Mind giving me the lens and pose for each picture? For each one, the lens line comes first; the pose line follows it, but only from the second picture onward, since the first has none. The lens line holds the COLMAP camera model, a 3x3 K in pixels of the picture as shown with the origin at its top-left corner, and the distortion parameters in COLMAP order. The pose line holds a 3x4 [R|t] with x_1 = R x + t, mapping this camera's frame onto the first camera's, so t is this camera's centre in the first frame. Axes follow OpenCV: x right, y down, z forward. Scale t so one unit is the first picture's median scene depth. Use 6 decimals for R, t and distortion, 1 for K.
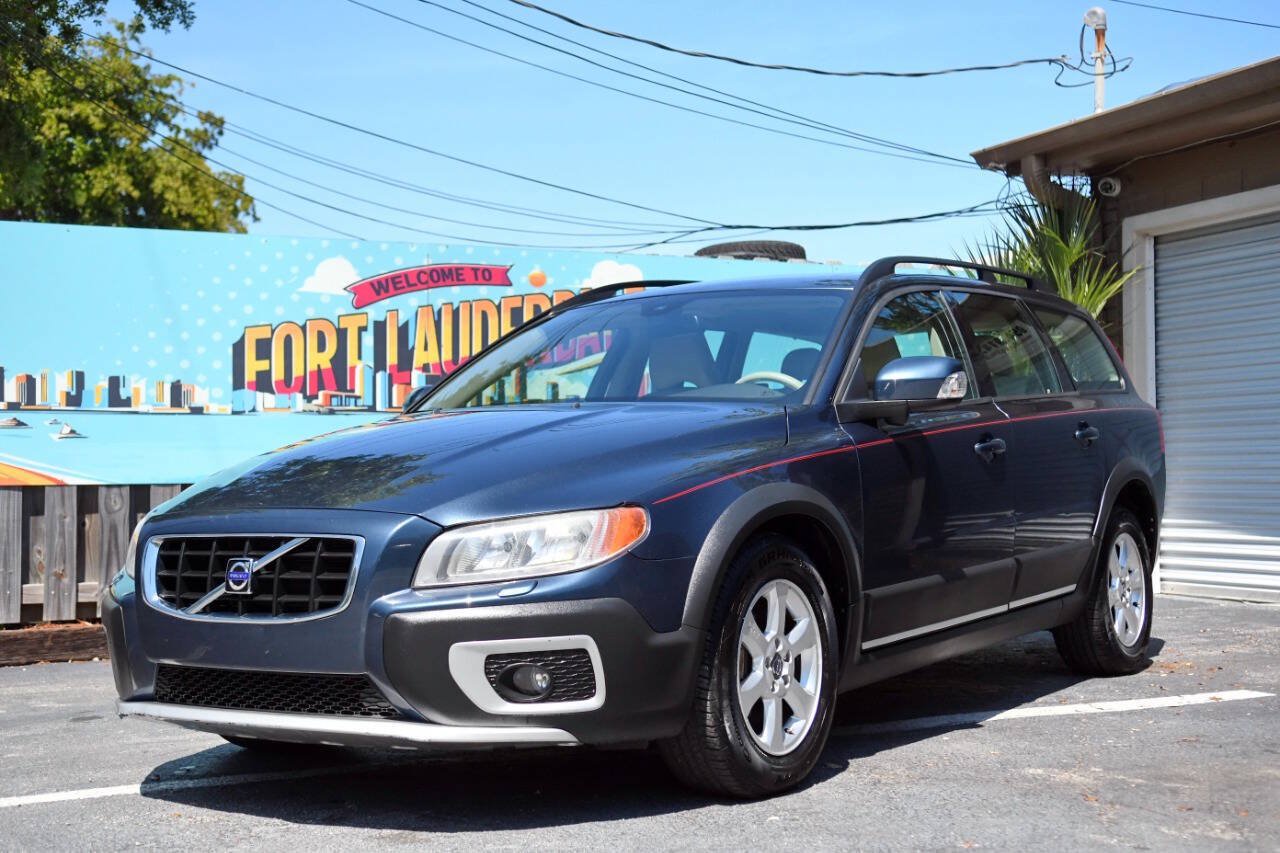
lens RADIAL K [[1703.9, 0, 637.8], [0, 1703.9, 422.0], [0, 0, 1]] dist [0.090347, 0.000000]
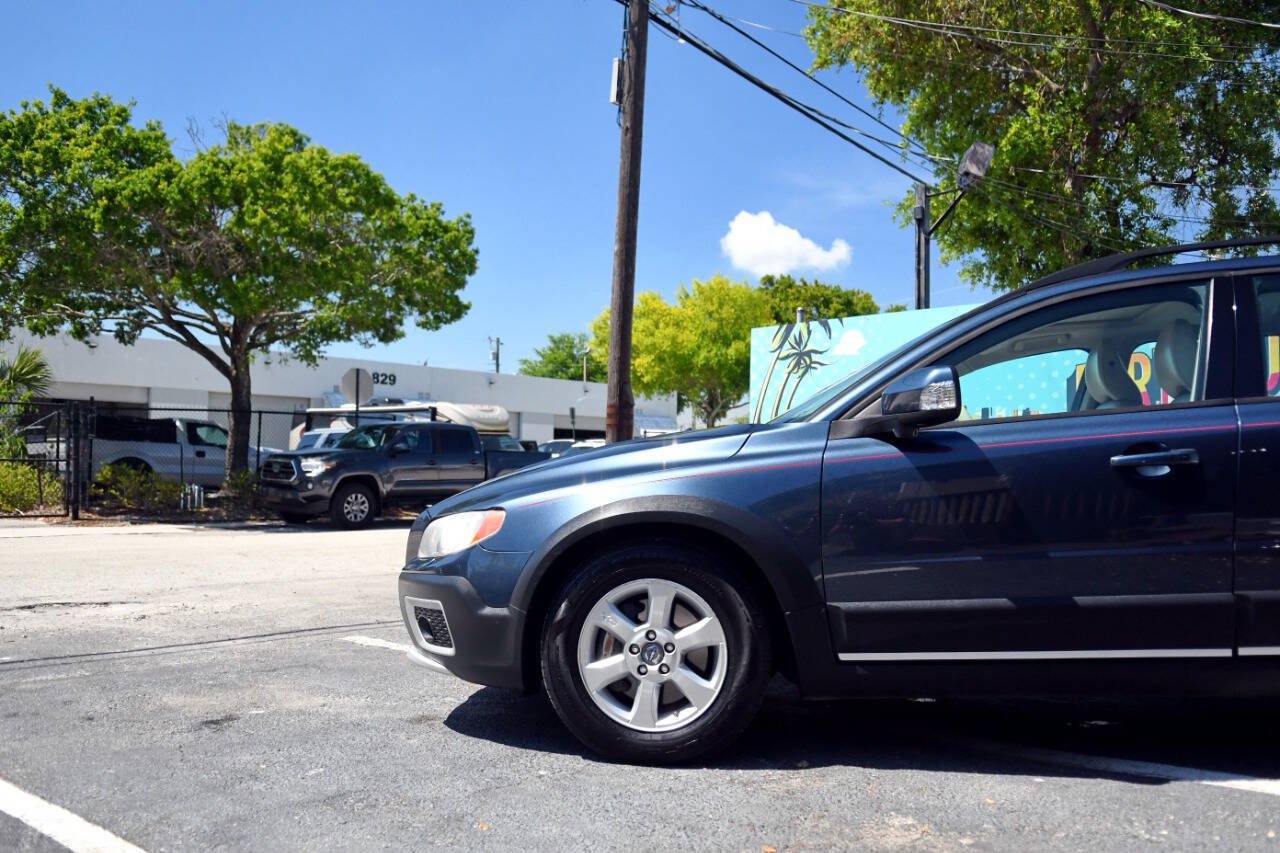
lens RADIAL K [[1097.3, 0, 647.0], [0, 1097.3, 425.9], [0, 0, 1]] dist [-0.007658, -0.010336]
pose [[0.422042, -0.030789, -0.906053, 0.378408], [0.023481, 0.999459, -0.023026, 0.003030], [0.906272, -0.011557, 0.422537, 0.345238]]
